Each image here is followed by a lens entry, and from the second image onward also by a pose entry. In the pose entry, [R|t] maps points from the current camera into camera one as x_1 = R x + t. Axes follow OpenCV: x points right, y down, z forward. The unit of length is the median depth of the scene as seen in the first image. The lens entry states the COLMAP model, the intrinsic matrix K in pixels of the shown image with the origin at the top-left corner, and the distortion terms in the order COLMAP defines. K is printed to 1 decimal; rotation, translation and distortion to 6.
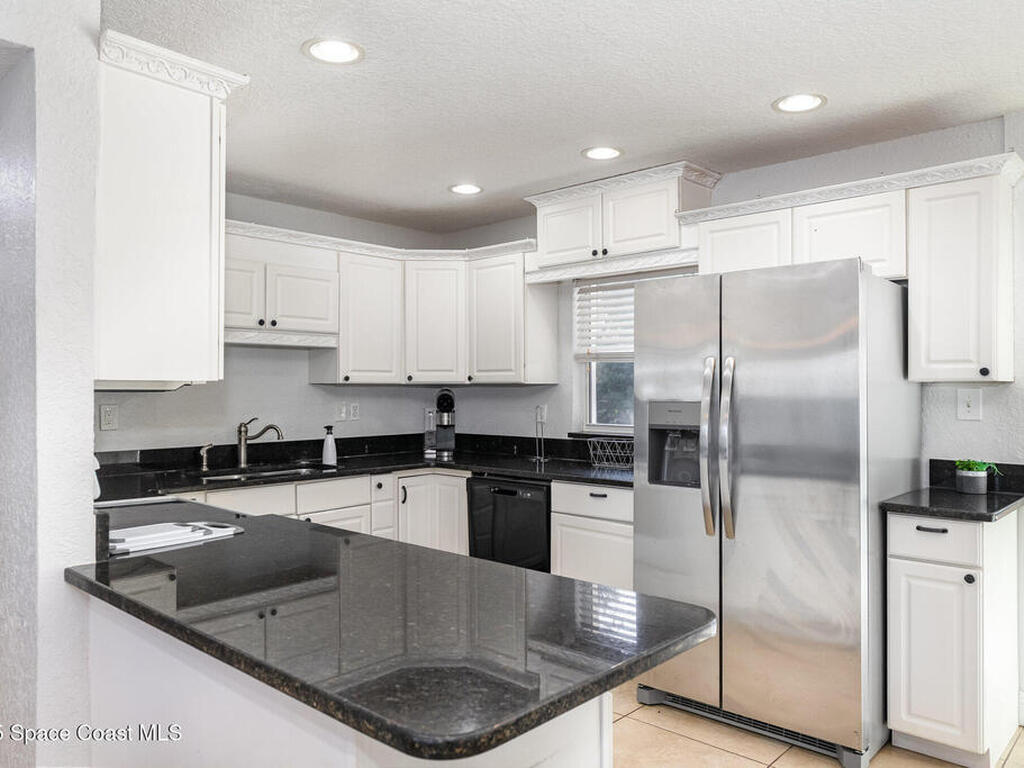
lens RADIAL K [[737.0, 0, 512.9], [0, 737.0, 383.6], [0, 0, 1]] dist [0.011858, 0.002918]
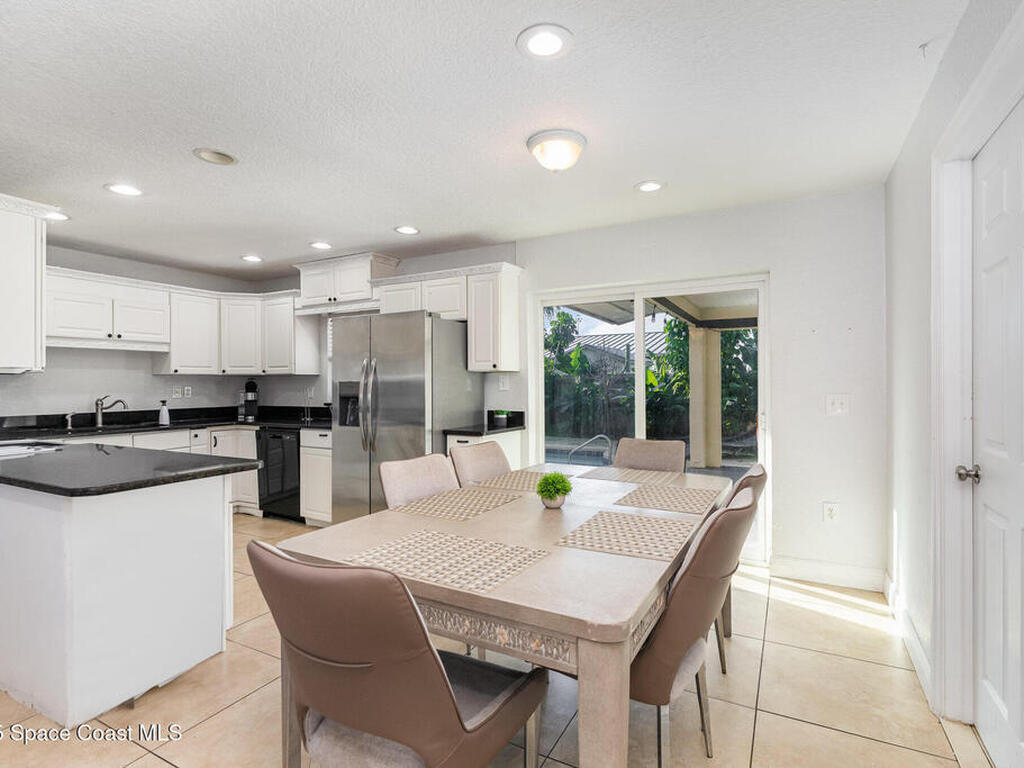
lens RADIAL K [[506.3, 0, 514.2], [0, 506.3, 384.0], [0, 0, 1]] dist [-0.010334, 0.002369]
pose [[0.967382, -0.004797, 0.253279, 0.220217], [0.003185, 0.999972, 0.006774, 0.016588], [-0.253304, -0.005746, 0.967370, -0.267245]]
